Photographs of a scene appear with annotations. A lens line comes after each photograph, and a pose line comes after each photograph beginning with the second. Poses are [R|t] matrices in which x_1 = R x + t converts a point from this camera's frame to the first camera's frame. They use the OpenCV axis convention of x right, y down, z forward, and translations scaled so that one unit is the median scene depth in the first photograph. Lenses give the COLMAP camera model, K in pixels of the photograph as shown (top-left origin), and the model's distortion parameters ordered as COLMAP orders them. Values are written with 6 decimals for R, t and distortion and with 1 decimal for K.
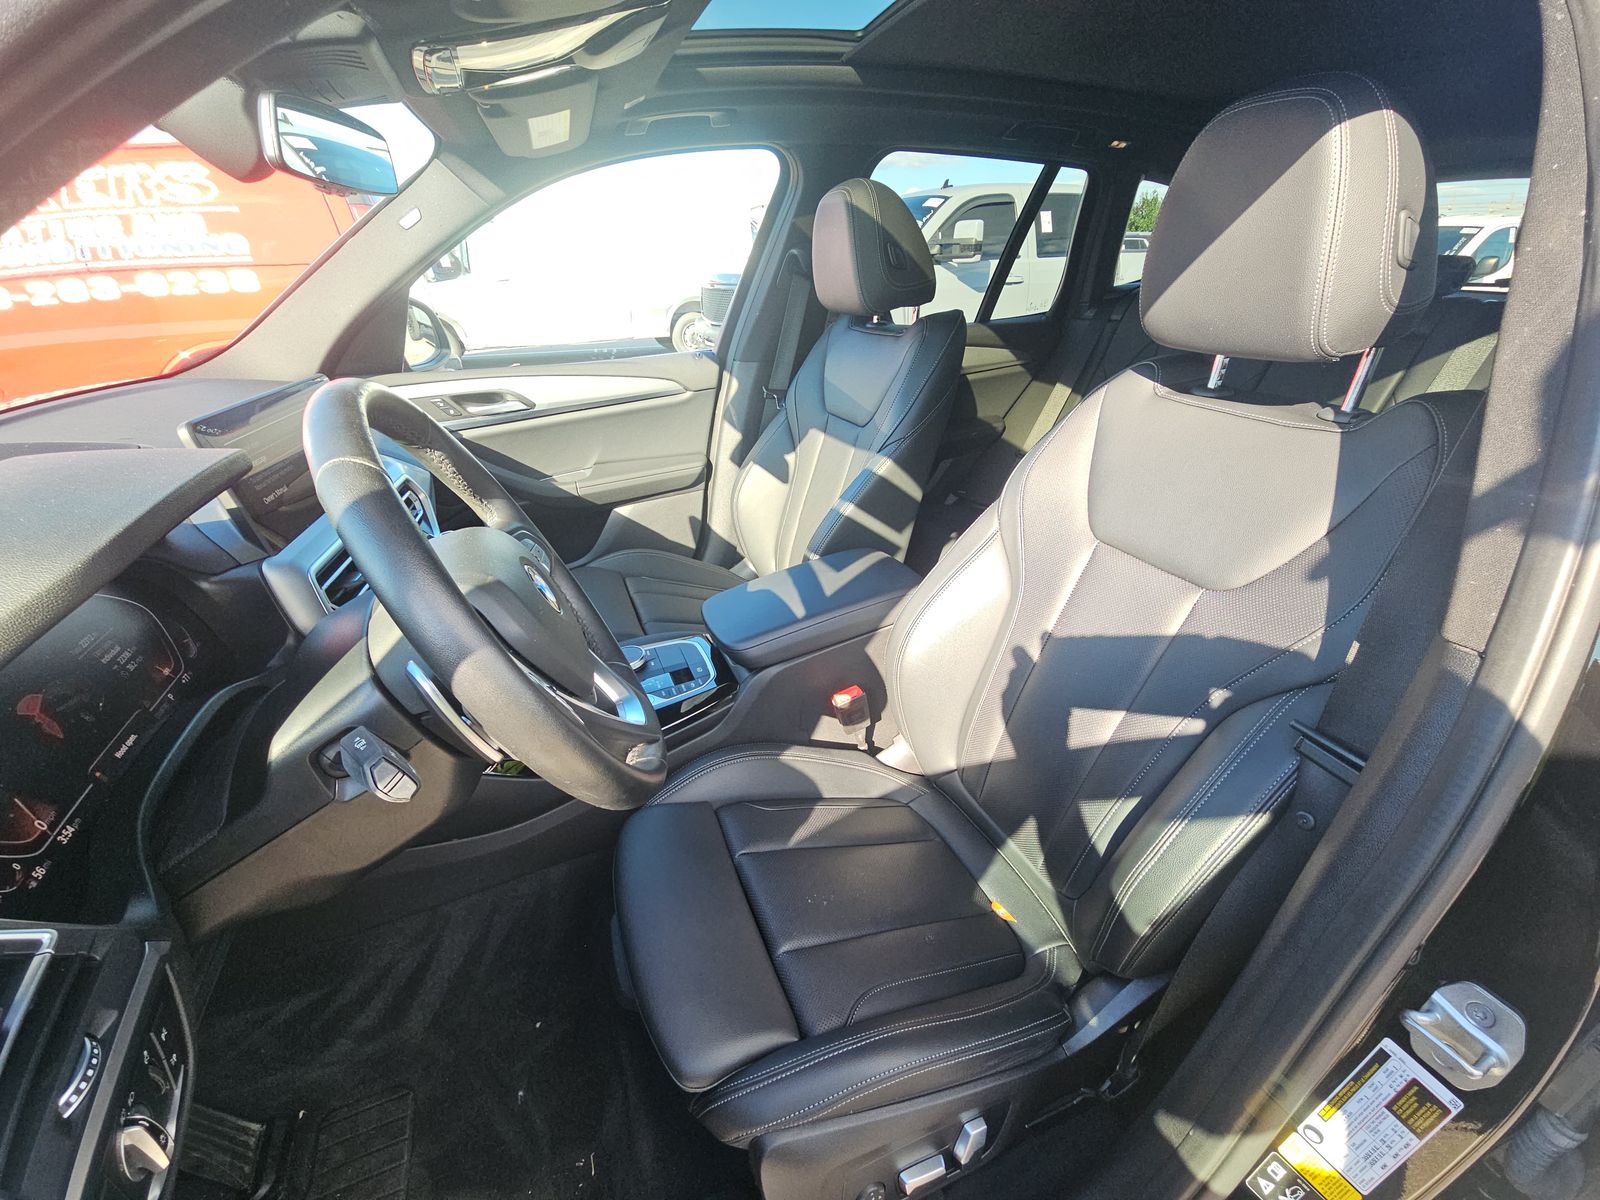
lens RADIAL K [[649.1, 0, 799.8], [0, 649.1, 605.0], [0, 0, 1]] dist [0.002797, -0.001060]
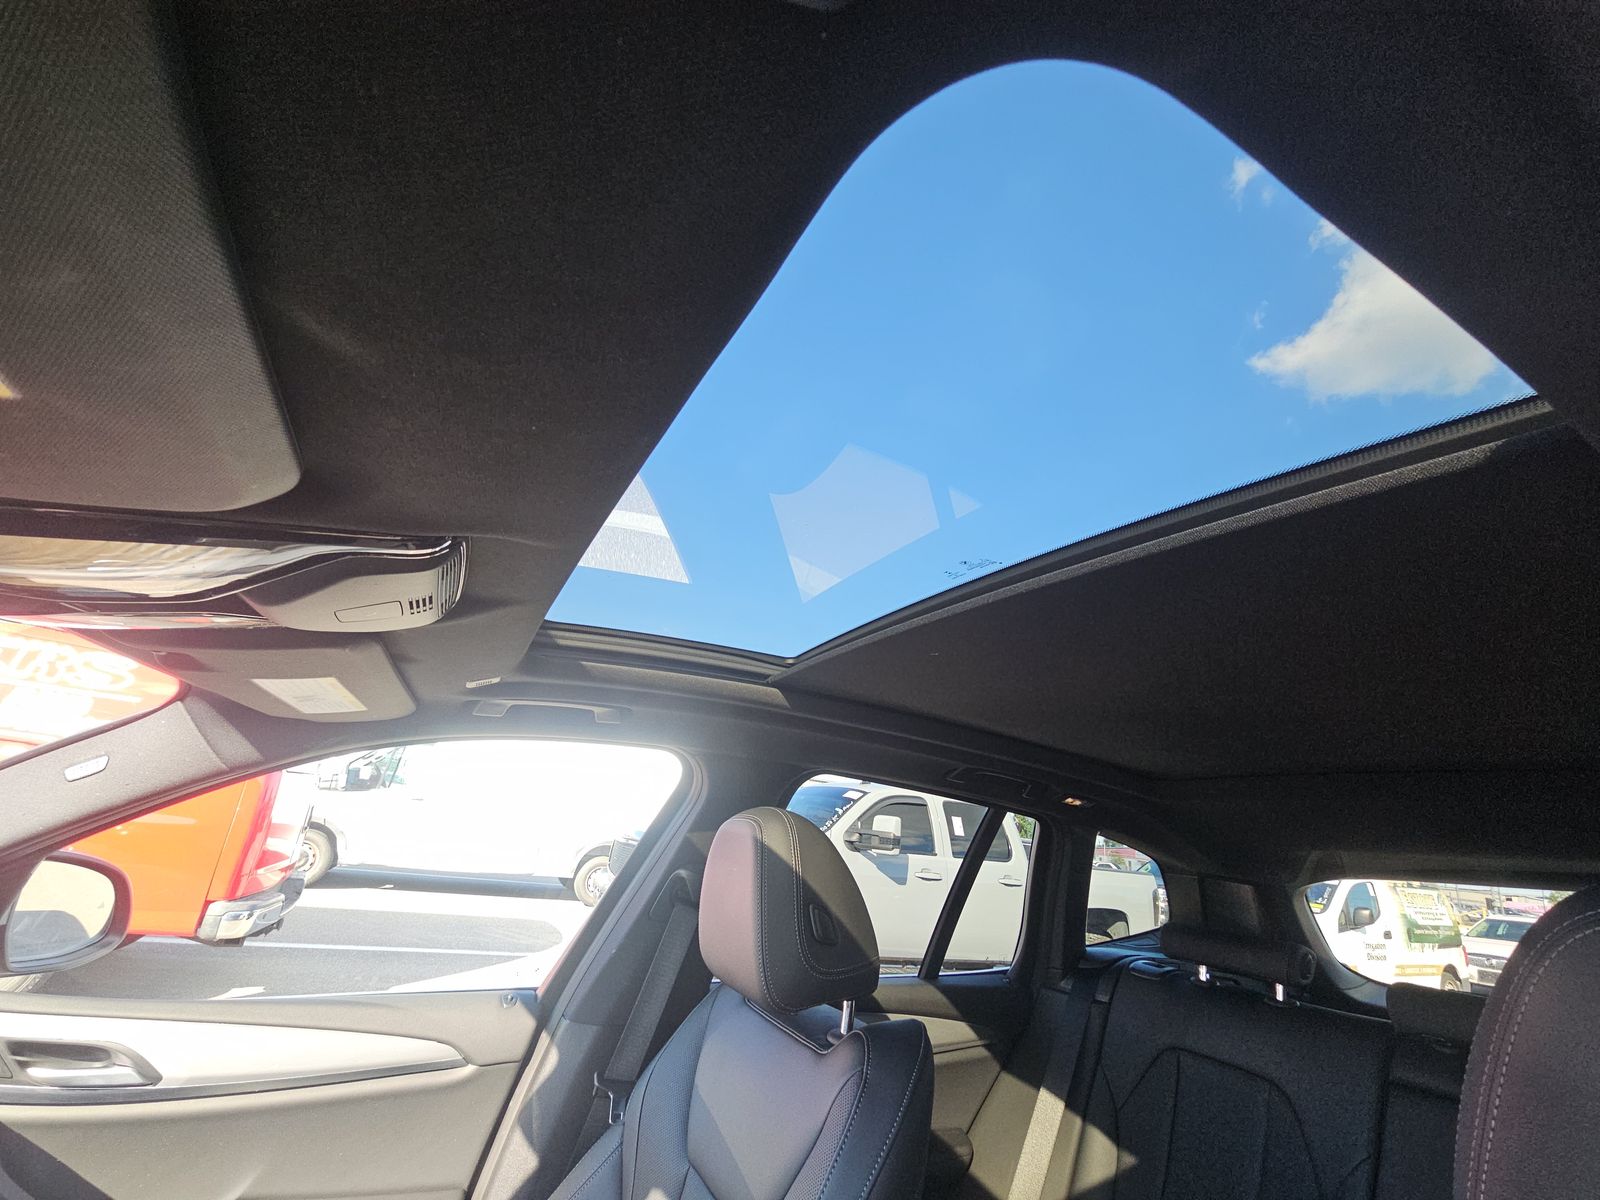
lens RADIAL K [[649.1, 0, 783.5], [0, 649.1, 604.4], [0, 0, 1]] dist [0.002797, -0.001060]
pose [[0.987087, 0.156305, 0.035055, 0.027285], [-0.082544, 0.683858, -0.724930, -0.206545], [-0.137282, 0.712676, 0.687930, 0.240571]]
